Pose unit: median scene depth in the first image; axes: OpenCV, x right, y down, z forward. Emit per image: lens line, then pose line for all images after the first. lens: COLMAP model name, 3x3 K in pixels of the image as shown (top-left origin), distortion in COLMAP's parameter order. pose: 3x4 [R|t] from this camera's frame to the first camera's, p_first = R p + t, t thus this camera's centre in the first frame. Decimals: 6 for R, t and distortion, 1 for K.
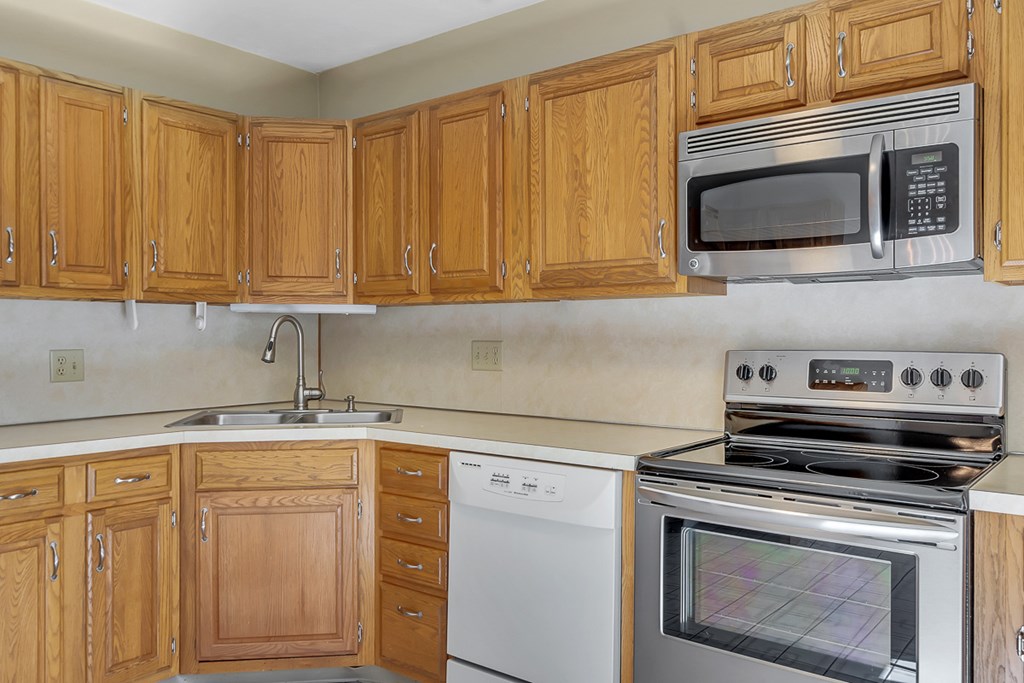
lens RADIAL K [[813.6, 0, 485.3], [0, 813.6, 335.7], [0, 0, 1]] dist [0.000116, -0.000800]
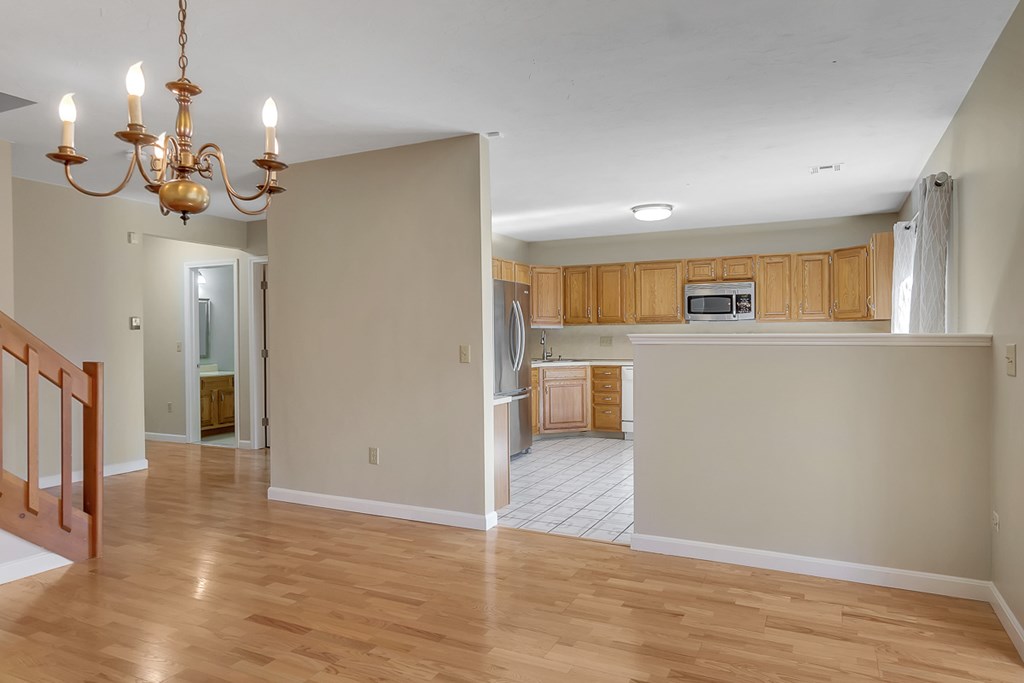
lens RADIAL K [[627.6, 0, 472.4], [0, 627.6, 343.2], [0, 0, 1]] dist [0.007377, -0.001614]
pose [[0.981762, -0.007846, 0.189953, -1.260632], [0.006375, 0.999945, 0.008355, 0.009143], [-0.190008, -0.006992, 0.981758, -1.689220]]
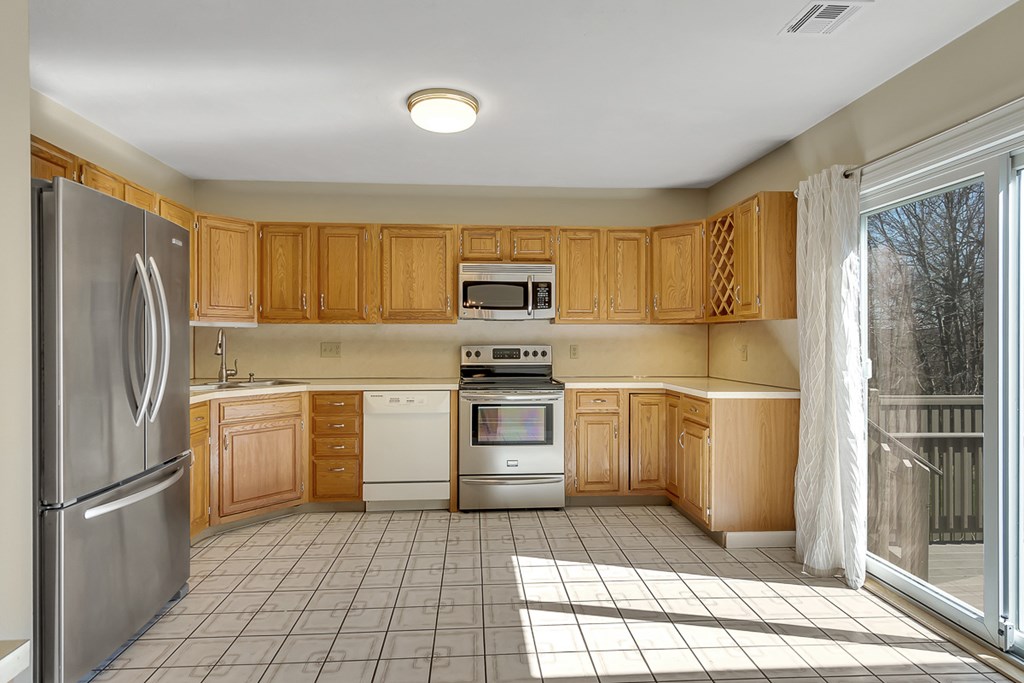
lens RADIAL K [[577.6, 0, 491.9], [0, 577.6, 338.5], [0, 0, 1]] dist [0.020636, -0.000082]
pose [[0.740129, 0.002798, 0.672459, -0.855352], [-0.000092, 0.999992, -0.004061, 0.003031], [-0.672465, 0.002944, 0.740123, -0.419290]]
